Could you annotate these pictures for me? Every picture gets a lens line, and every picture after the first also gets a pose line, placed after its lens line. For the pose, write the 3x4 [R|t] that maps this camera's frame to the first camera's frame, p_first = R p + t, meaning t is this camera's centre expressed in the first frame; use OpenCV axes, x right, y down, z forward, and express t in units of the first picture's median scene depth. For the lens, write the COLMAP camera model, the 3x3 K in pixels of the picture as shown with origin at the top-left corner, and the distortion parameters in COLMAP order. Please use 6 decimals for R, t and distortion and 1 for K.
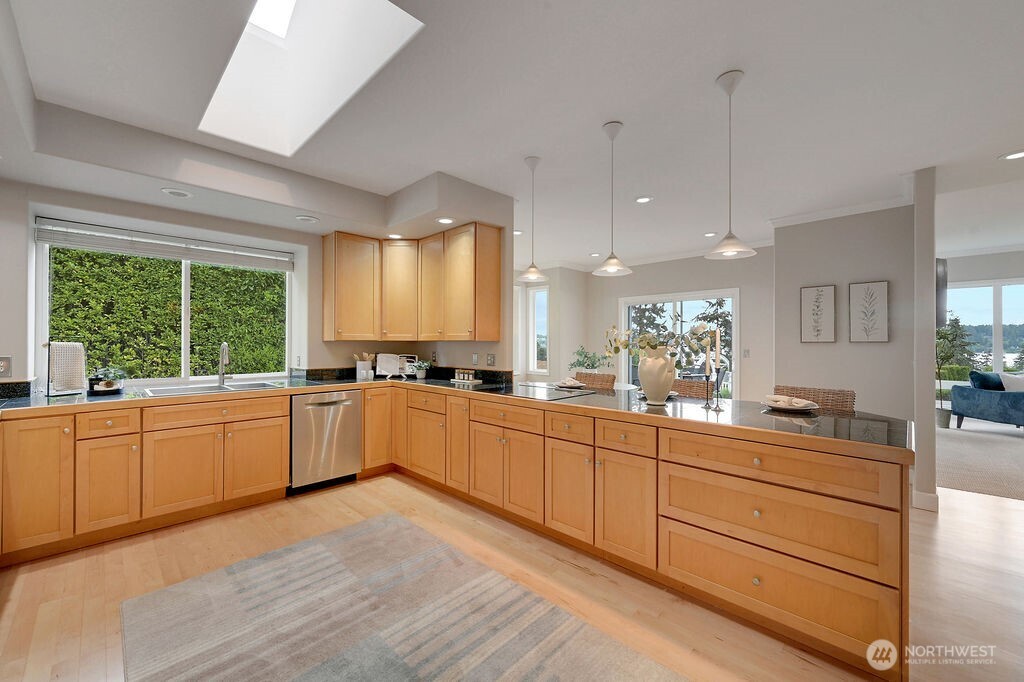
lens RADIAL K [[407.5, 0, 506.9], [0, 407.5, 338.2], [0, 0, 1]] dist [-0.000516, 0.000036]
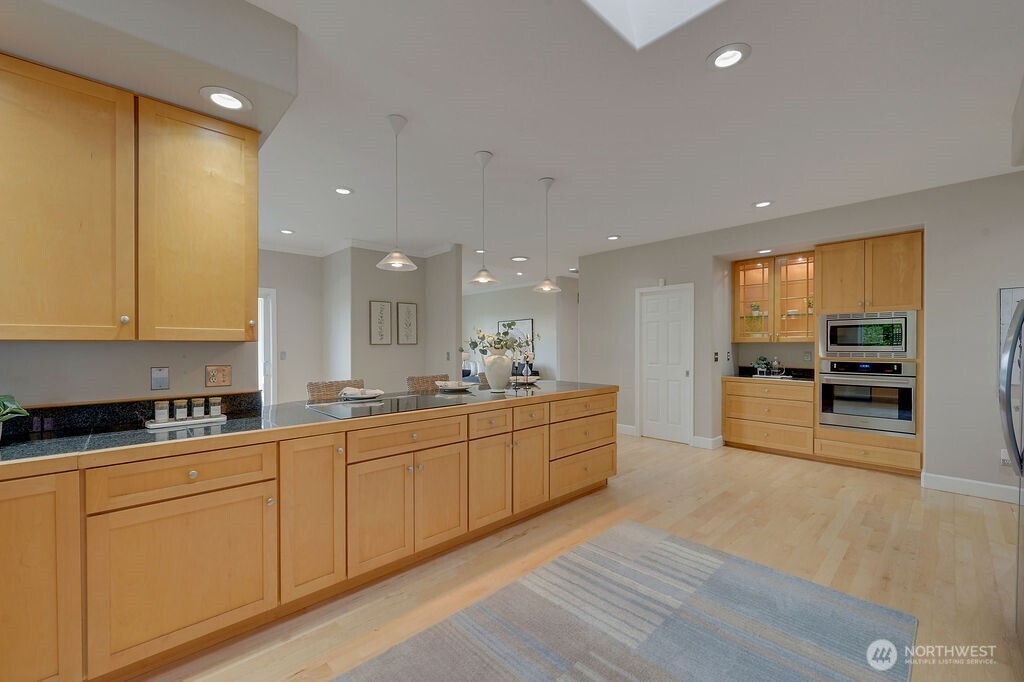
lens RADIAL K [[423.5, 0, 497.7], [0, 423.5, 347.8], [0, 0, 1]] dist [-0.000115, -0.000017]
pose [[0.038445, -0.008677, 0.999223, -0.687075], [-0.007271, 0.999933, 0.008963, 0.007946], [-0.999234, -0.007610, 0.038379, 0.675119]]
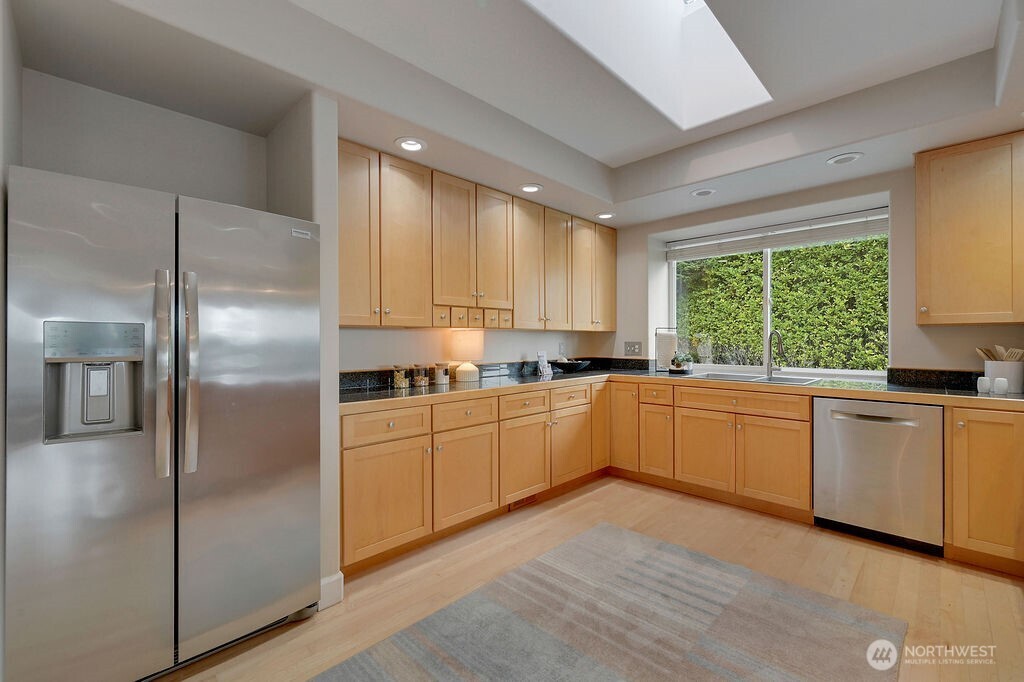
lens RADIAL K [[427.5, 0, 508.7], [0, 427.5, 339.5], [0, 0, 1]] dist [-0.000585, -0.000175]
pose [[0.006267, -0.000221, -0.999980, 0.281091], [0.010910, 0.999940, -0.000153, 0.024748], [0.999921, -0.010908, 0.006269, 0.409862]]
